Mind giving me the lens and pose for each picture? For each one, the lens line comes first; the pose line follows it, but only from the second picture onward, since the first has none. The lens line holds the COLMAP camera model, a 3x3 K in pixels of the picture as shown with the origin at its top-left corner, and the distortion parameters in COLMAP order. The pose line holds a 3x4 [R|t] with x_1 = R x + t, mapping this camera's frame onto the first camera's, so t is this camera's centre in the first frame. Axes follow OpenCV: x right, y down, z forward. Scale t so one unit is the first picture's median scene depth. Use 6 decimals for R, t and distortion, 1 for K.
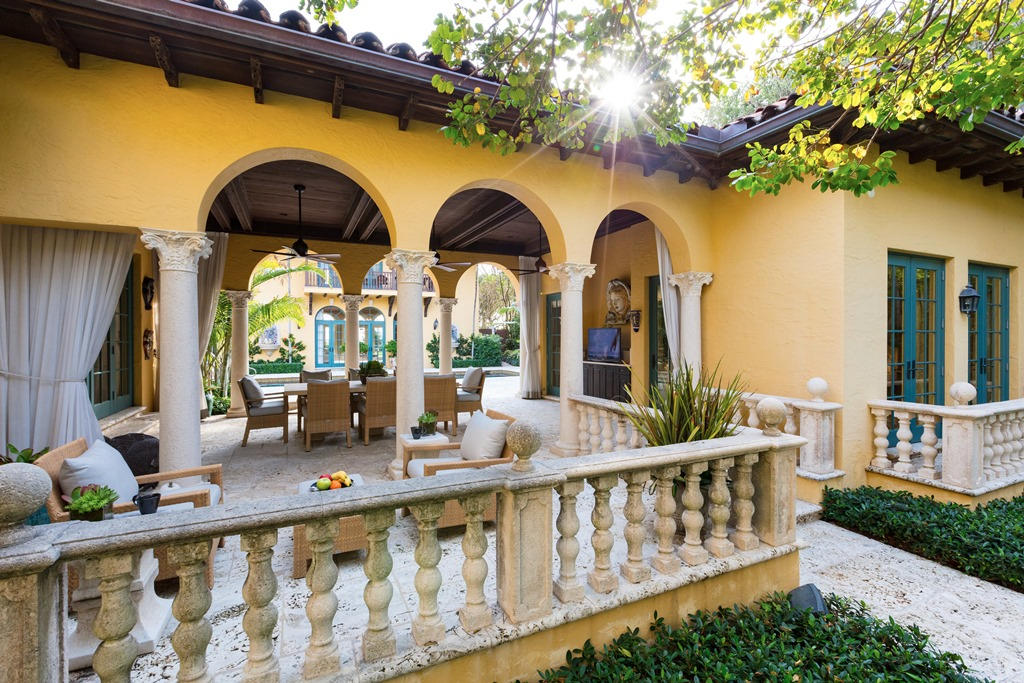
lens RADIAL K [[468.9, 0, 512.0], [0, 468.9, 341.5], [0, 0, 1]] dist [0.001455, 0.000163]
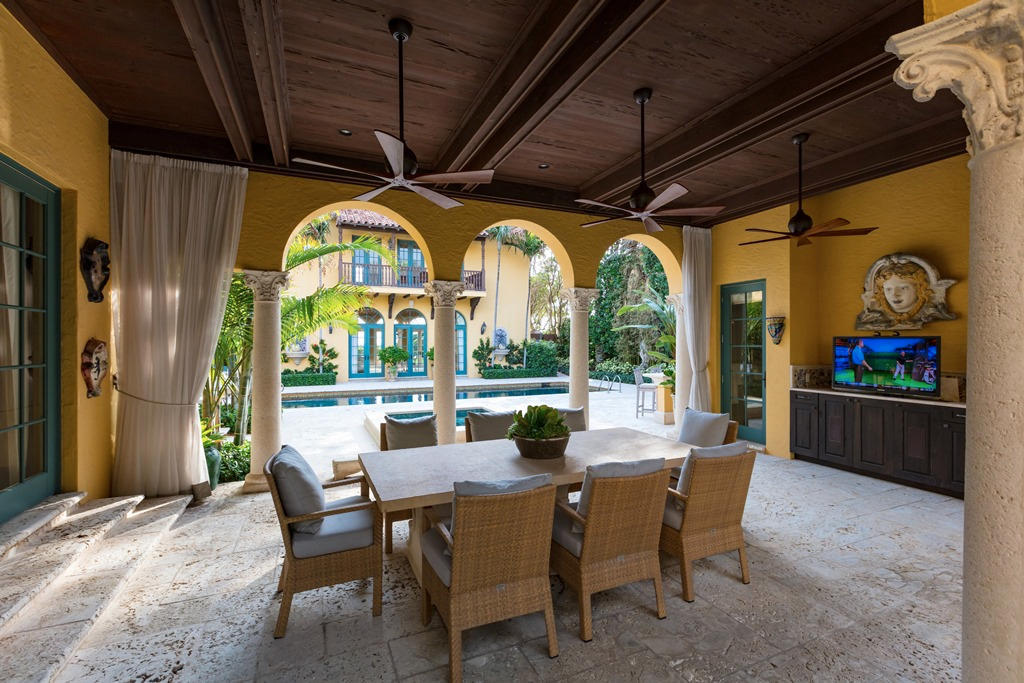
lens RADIAL K [[463.2, 0, 512.0], [0, 463.2, 341.5], [0, 0, 1]] dist [0.000747, -0.000246]
pose [[0.999471, 0.001780, -0.032464, -0.334285], [-0.002039, 0.999966, -0.007928, -0.022775], [0.032449, 0.007990, 0.999441, 0.565156]]
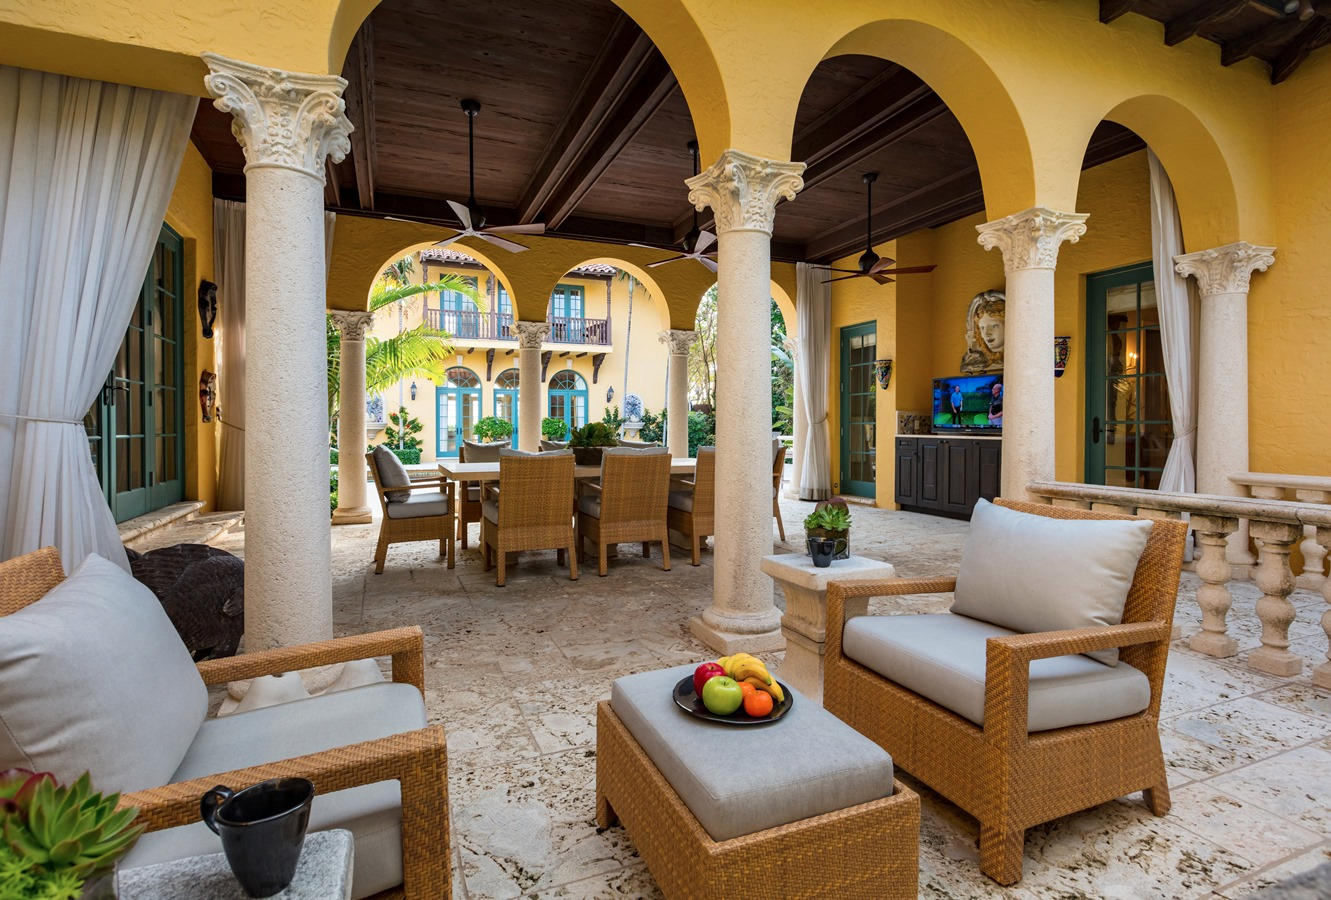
lens RADIAL K [[661.0, 0, 647.5], [0, 661.0, 432.7], [0, 0, 1]] dist [0.000593, 0.000778]
pose [[0.997909, 0.003551, -0.064541, -0.196499], [-0.003177, 0.999978, 0.005886, 0.050735], [0.064560, -0.005669, 0.997898, 0.238719]]
